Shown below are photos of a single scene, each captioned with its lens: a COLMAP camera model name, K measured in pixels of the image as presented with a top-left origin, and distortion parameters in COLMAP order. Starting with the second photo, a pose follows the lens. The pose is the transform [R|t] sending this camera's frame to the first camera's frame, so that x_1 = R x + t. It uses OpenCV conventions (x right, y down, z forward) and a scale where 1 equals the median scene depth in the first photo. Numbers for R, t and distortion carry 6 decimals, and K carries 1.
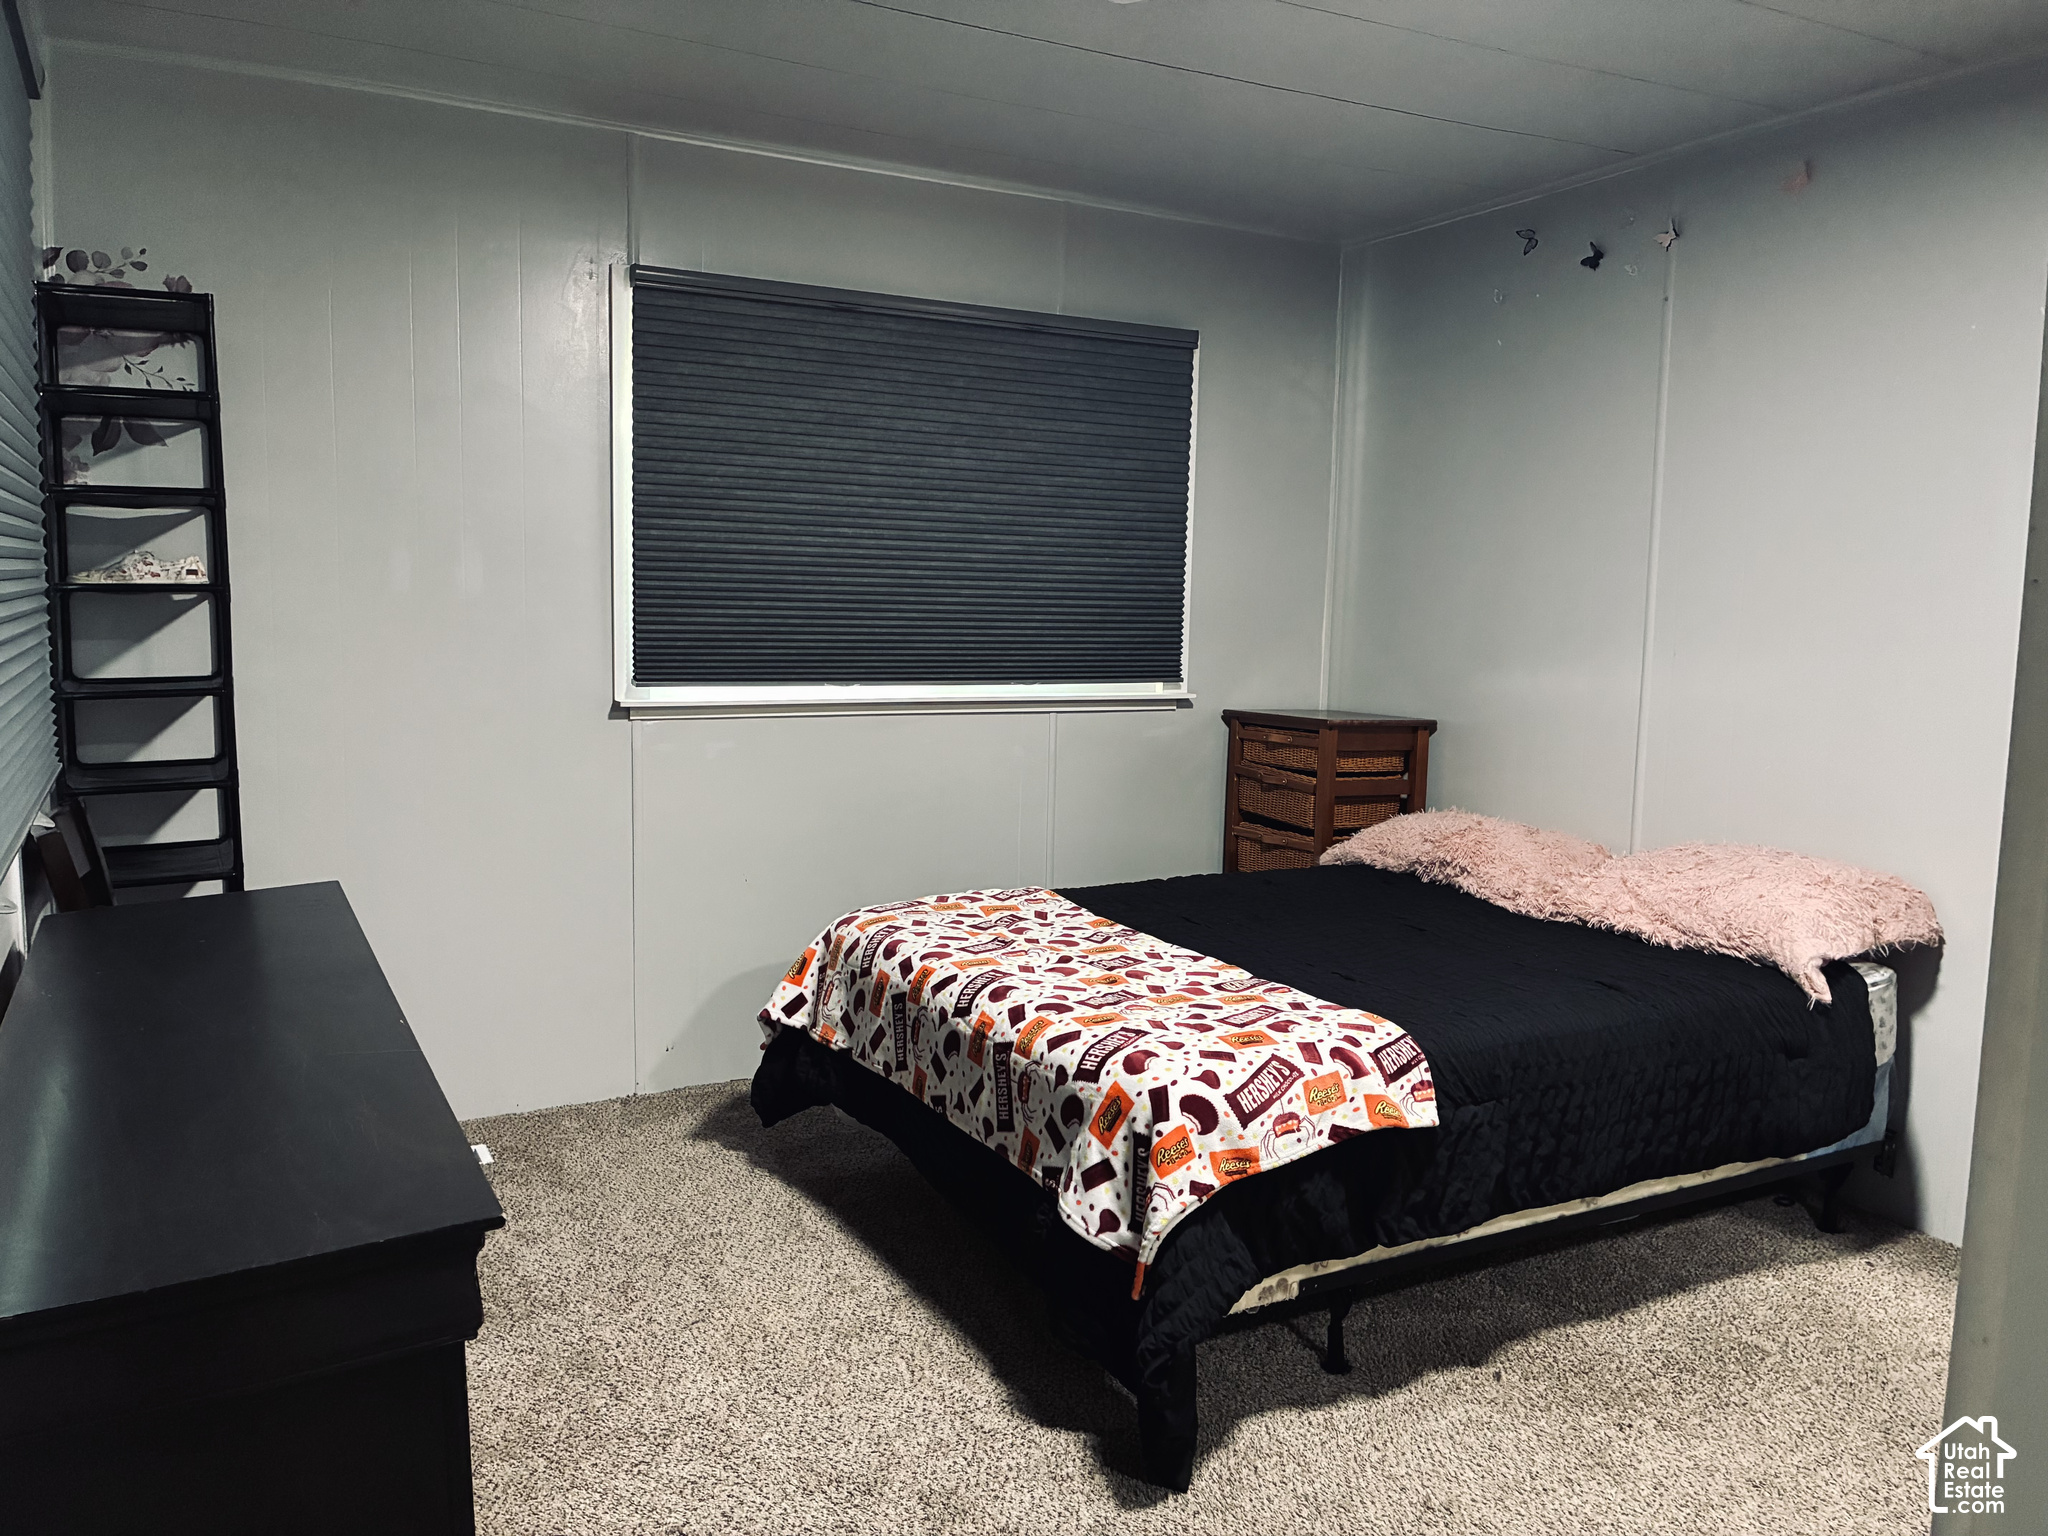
lens RADIAL K [[1527.3, 0, 1029.2], [0, 1527.3, 759.0], [0, 0, 1]] dist [-0.004532, -0.000179]
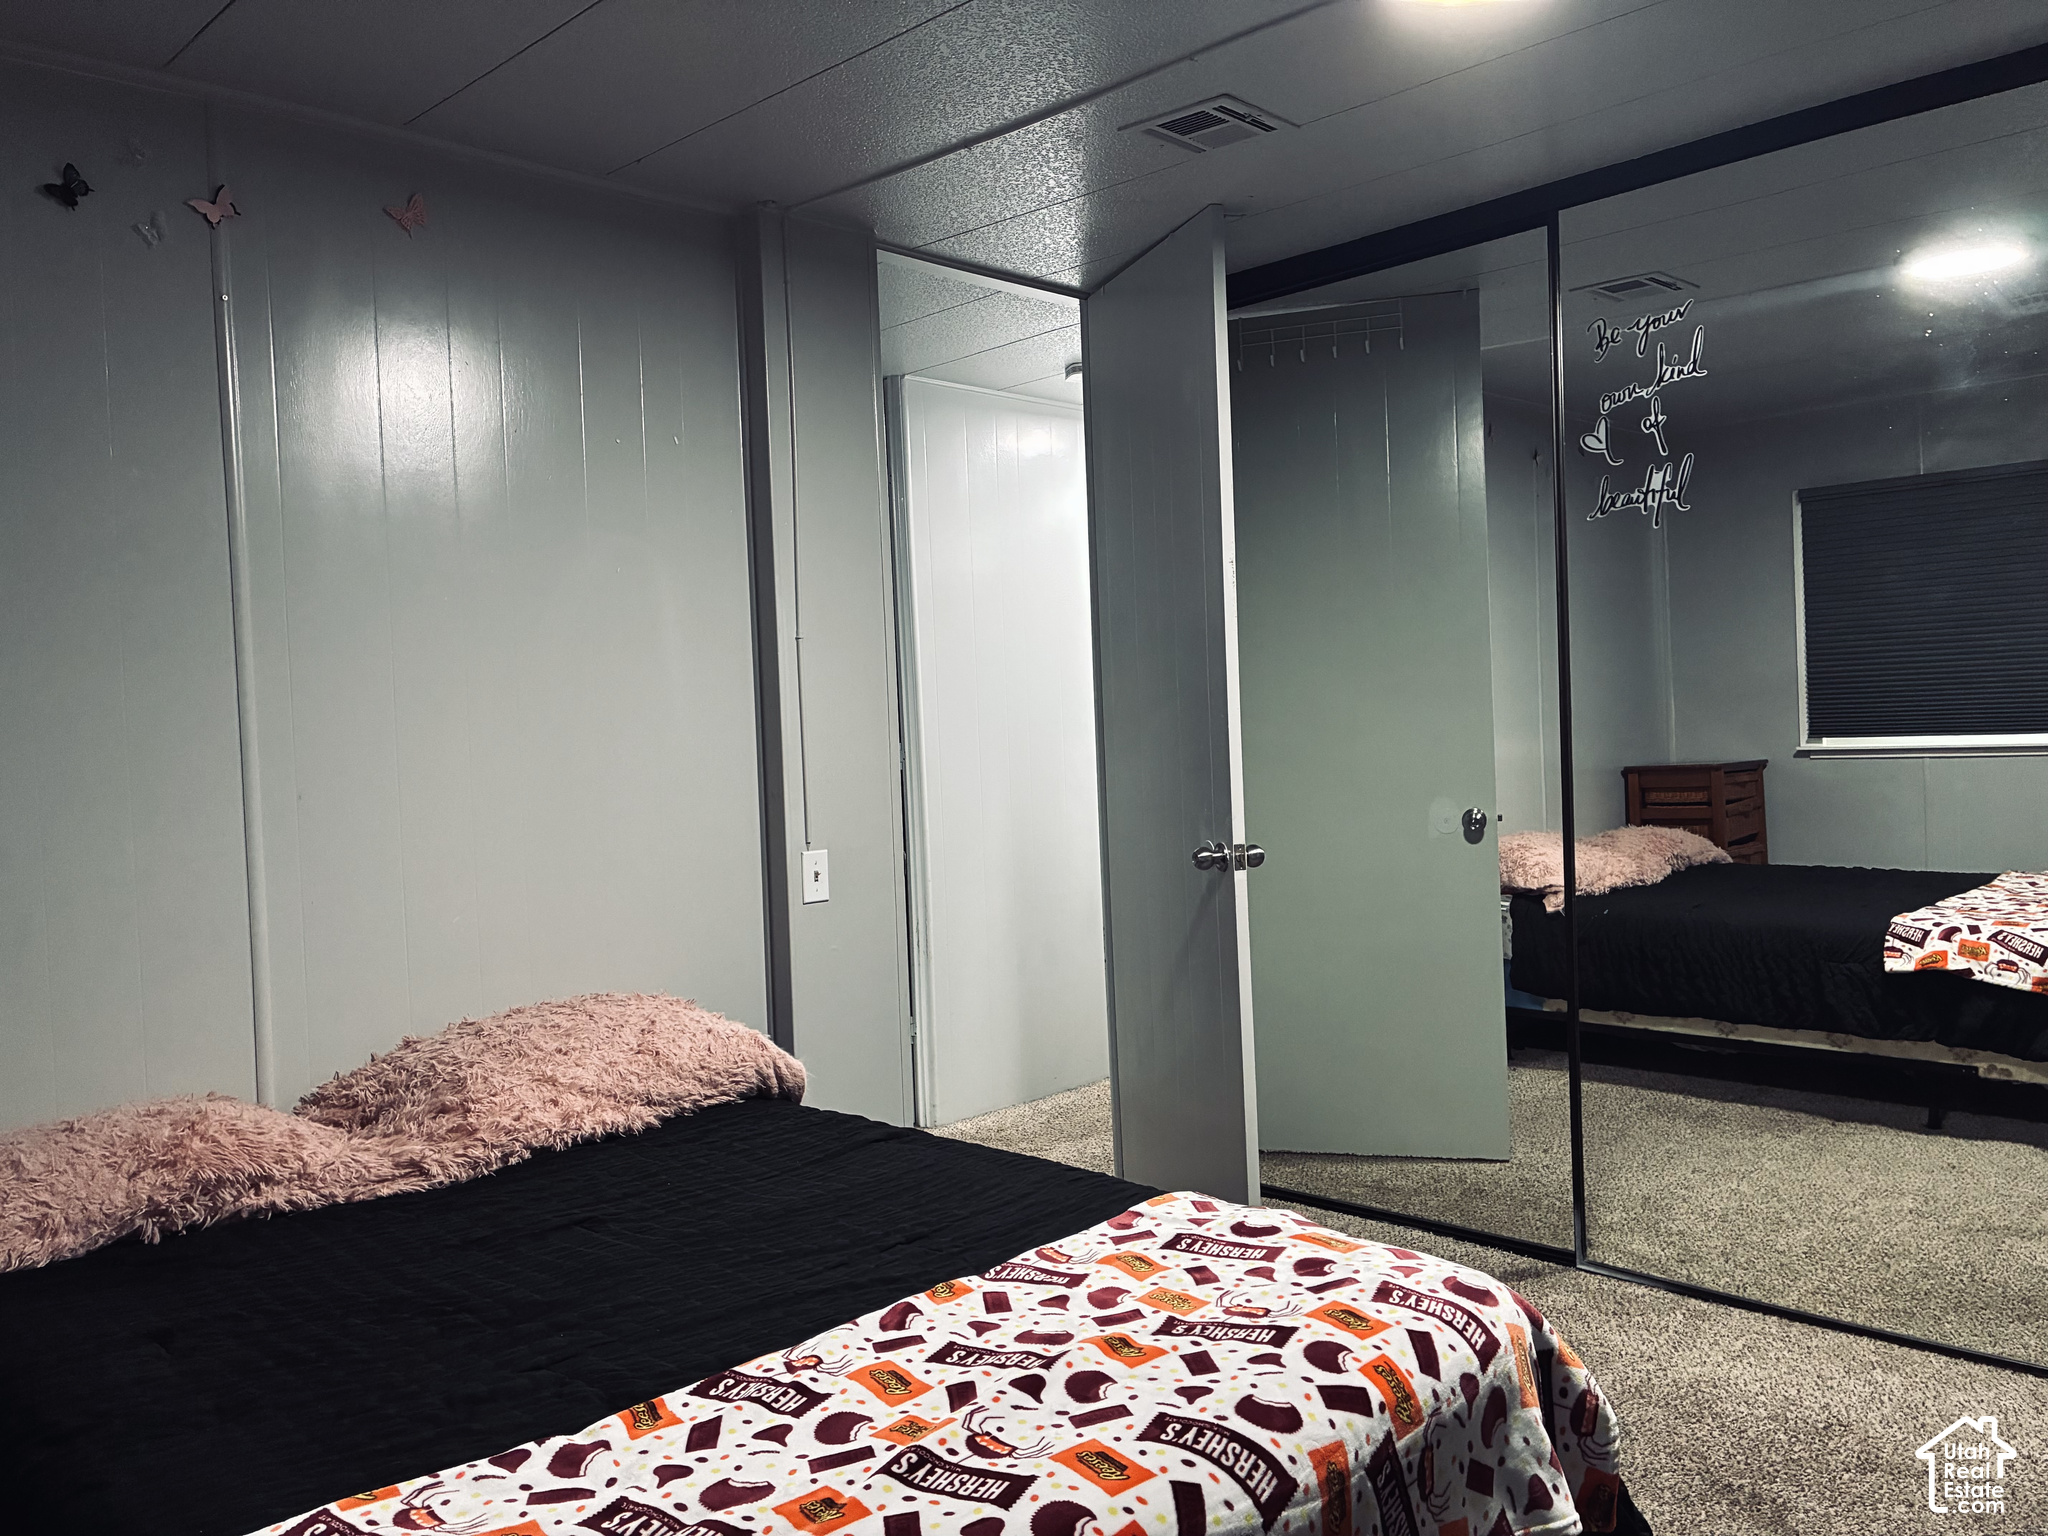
lens RADIAL K [[1527.3, 0, 1028.8], [0, 1527.3, 763.9], [0, 0, 1]] dist [-0.004532, -0.000179]
pose [[-0.279102, -0.038469, 0.959491, -0.429846], [0.144166, 0.986194, 0.081476, -0.117089], [-0.949378, 0.161066, -0.269702, 1.057385]]
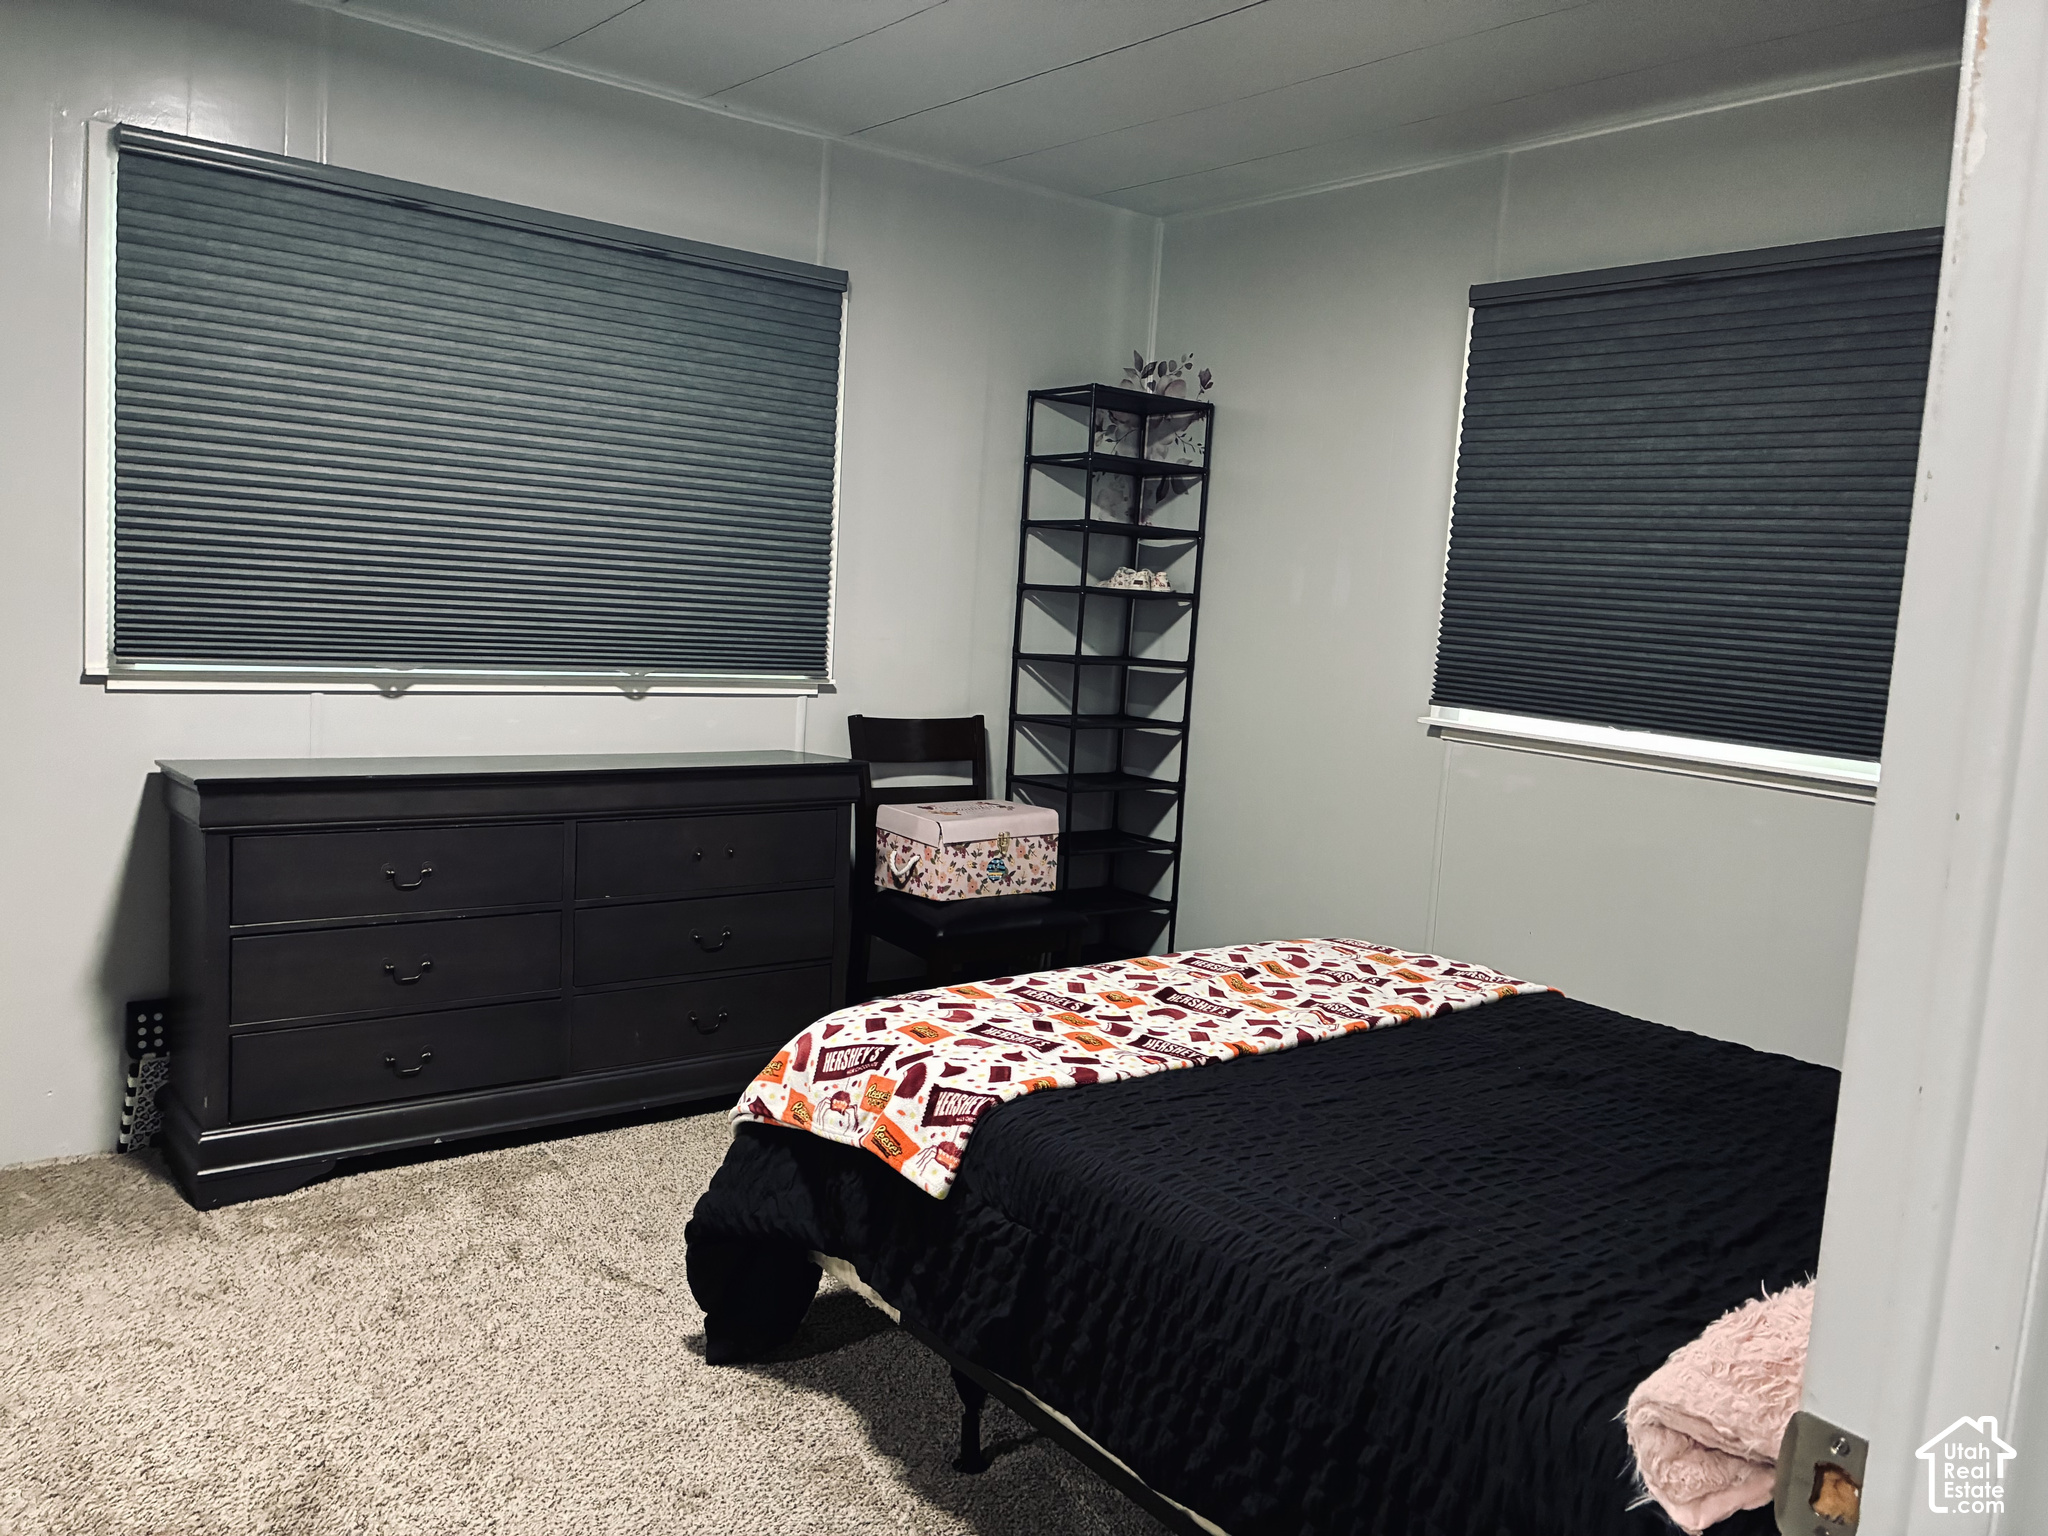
lens RADIAL K [[1527.3, 0, 1018.3], [0, 1527.3, 768.5], [0, 0, 1]] dist [-0.004532, -0.000179]
pose [[0.169547, 0.109353, -0.979437, 0.956810], [-0.167702, 0.982532, 0.080668, -0.057387], [0.971149, 0.150577, 0.184924, 0.768919]]
